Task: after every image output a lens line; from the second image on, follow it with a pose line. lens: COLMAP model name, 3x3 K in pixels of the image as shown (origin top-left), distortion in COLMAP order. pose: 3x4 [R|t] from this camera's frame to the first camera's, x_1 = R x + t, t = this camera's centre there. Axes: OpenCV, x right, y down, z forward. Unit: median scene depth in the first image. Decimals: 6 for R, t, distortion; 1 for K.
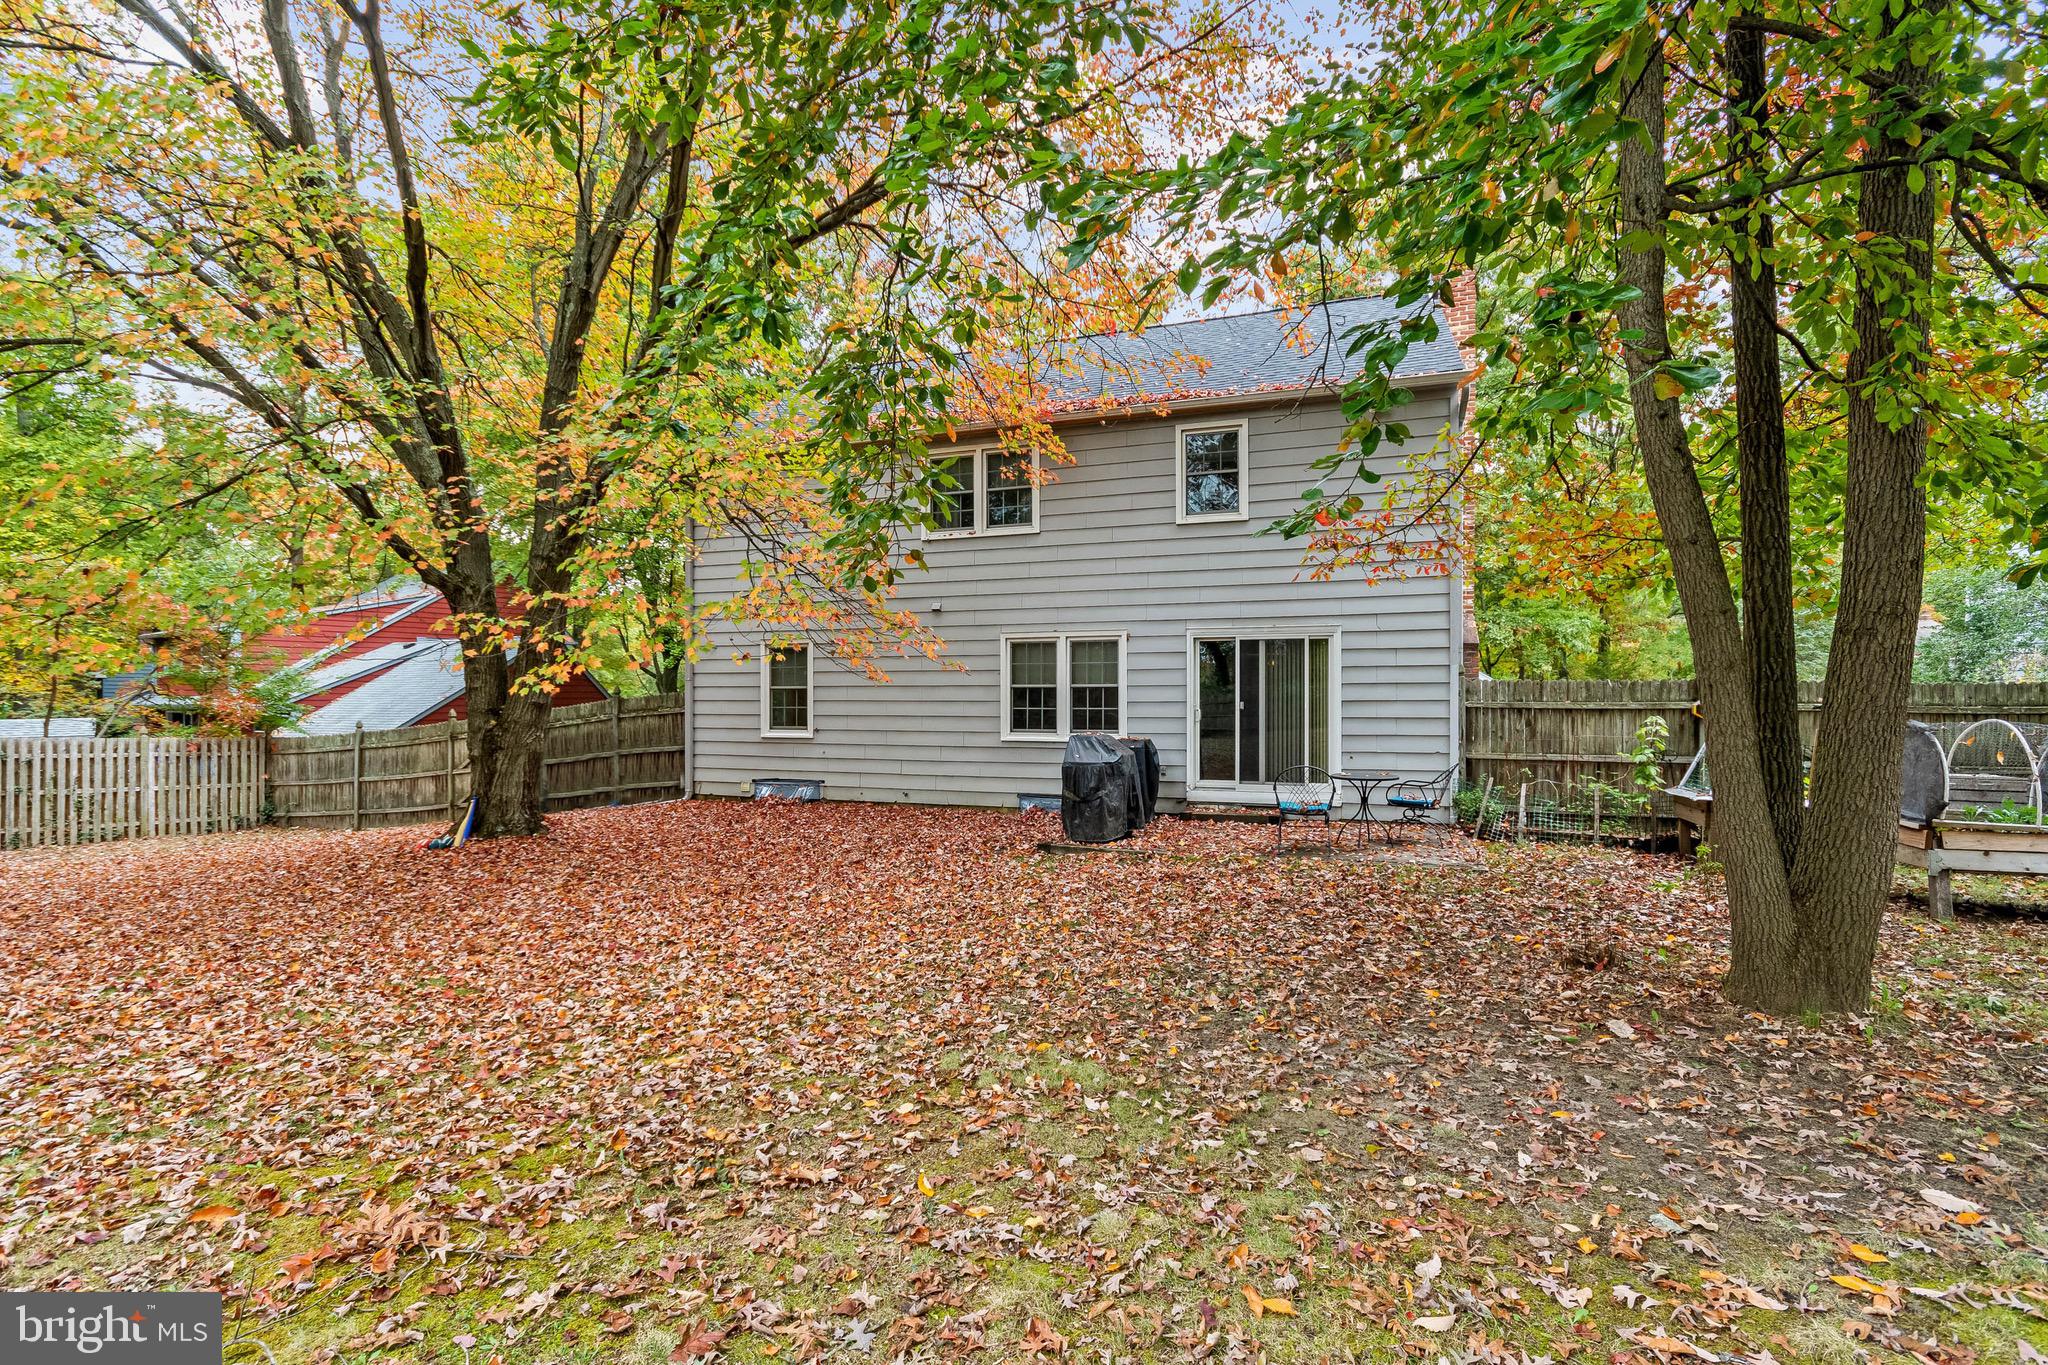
lens RADIAL K [[941.0, 0, 1023.9], [0, 941.0, 703.6], [0, 0, 1]] dist [0.000537, -0.000844]
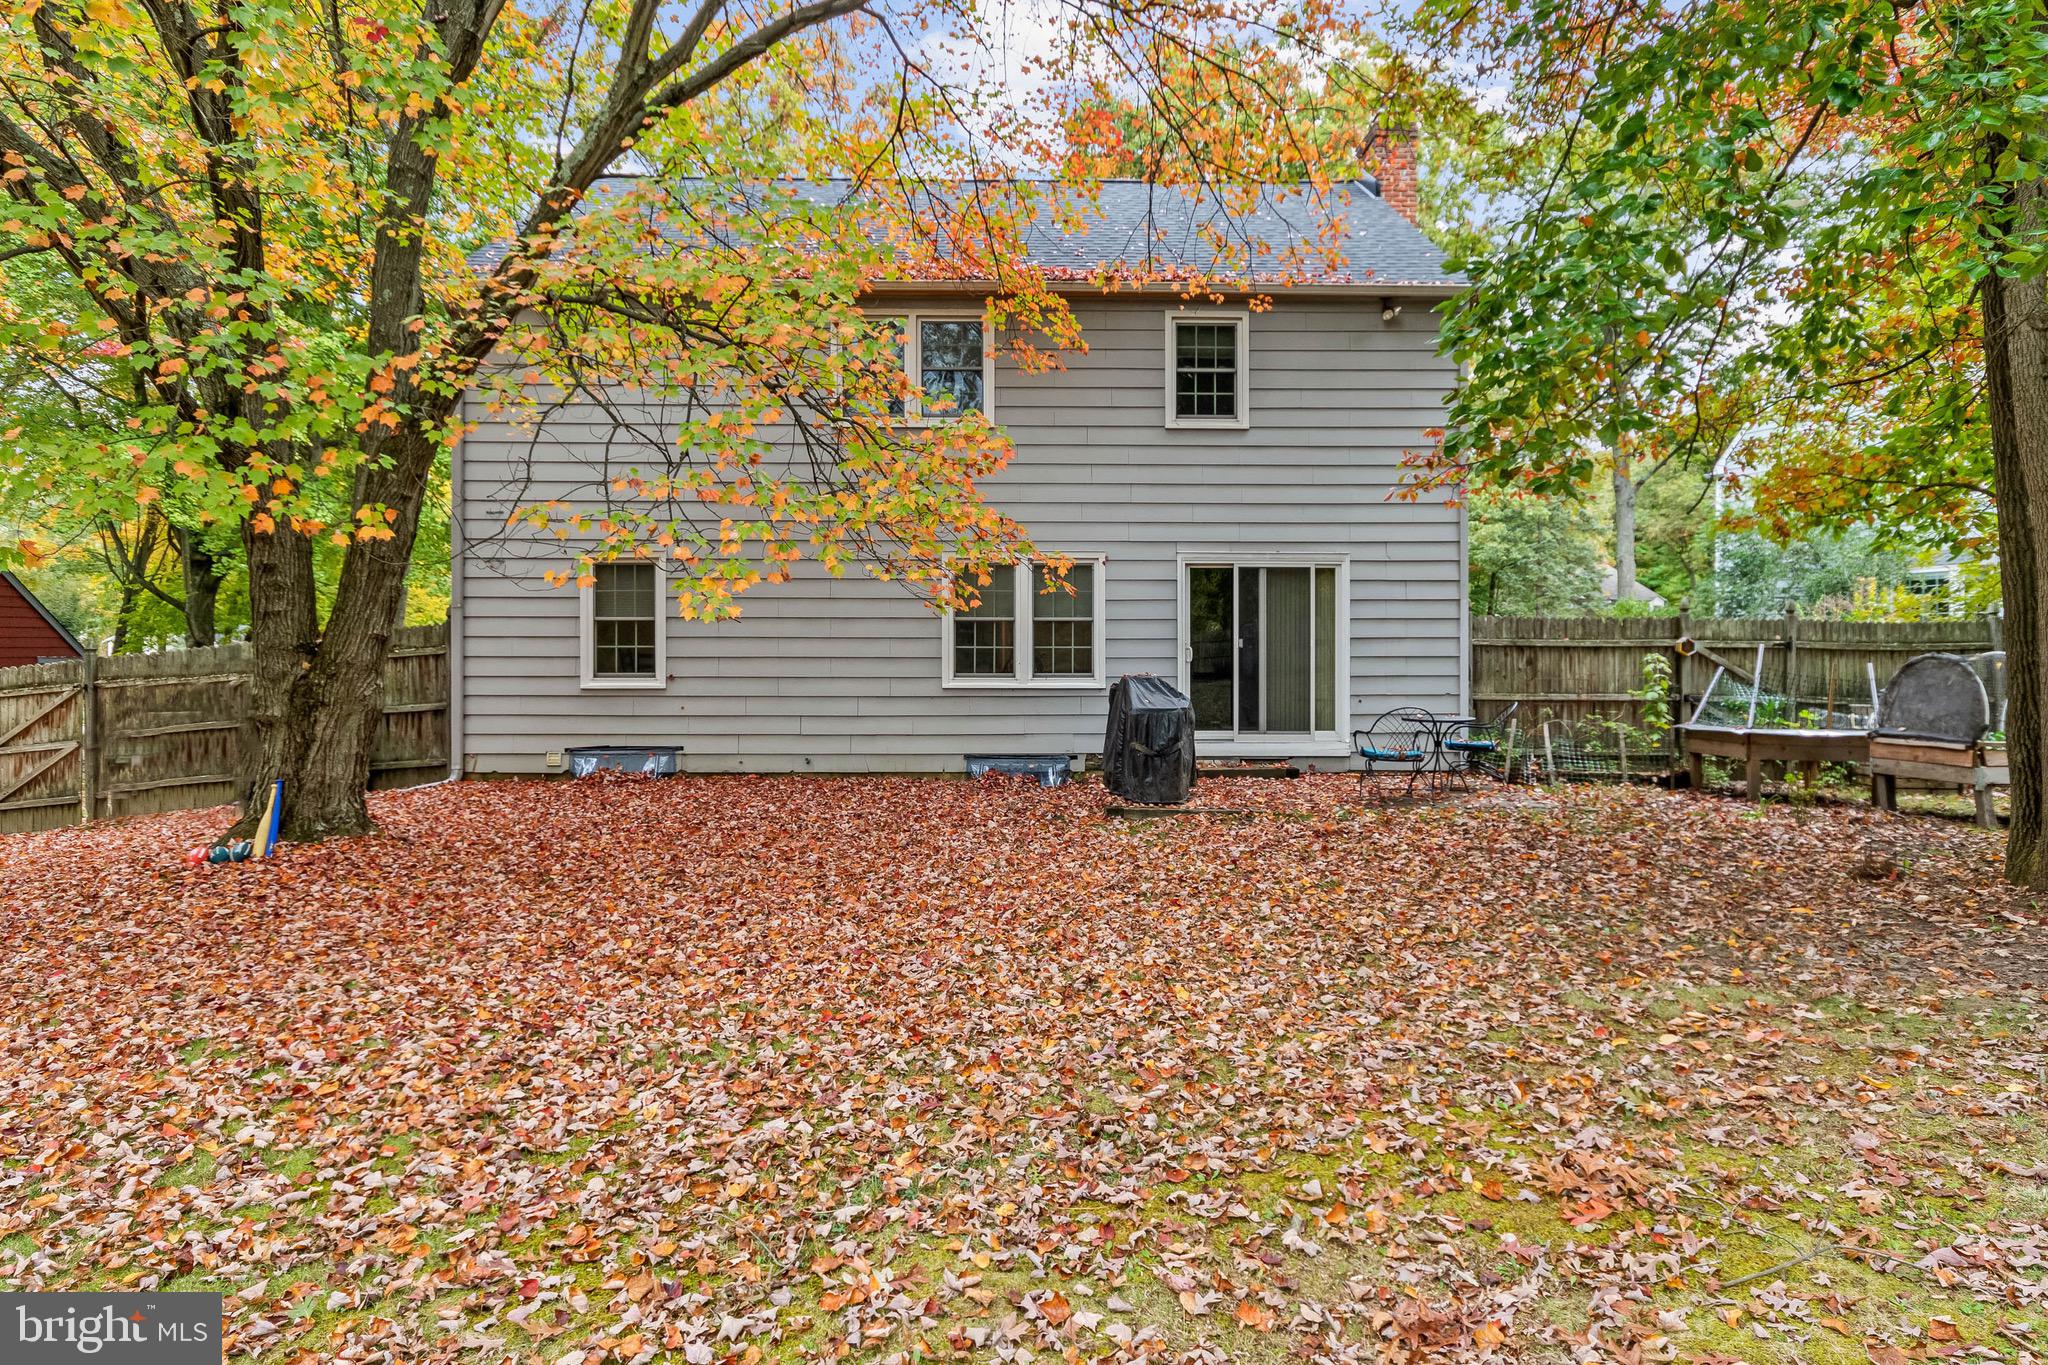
lens RADIAL K [[1184.5, 0, 1022.7], [0, 1184.5, 662.5], [0, 0, 1]] dist [-0.023569, -0.000555]
pose [[0.936356, -0.003296, 0.351036, -0.334598], [0.000352, 0.999964, 0.008449, 0.010445], [-0.351051, -0.007788, 0.936324, 0.056923]]
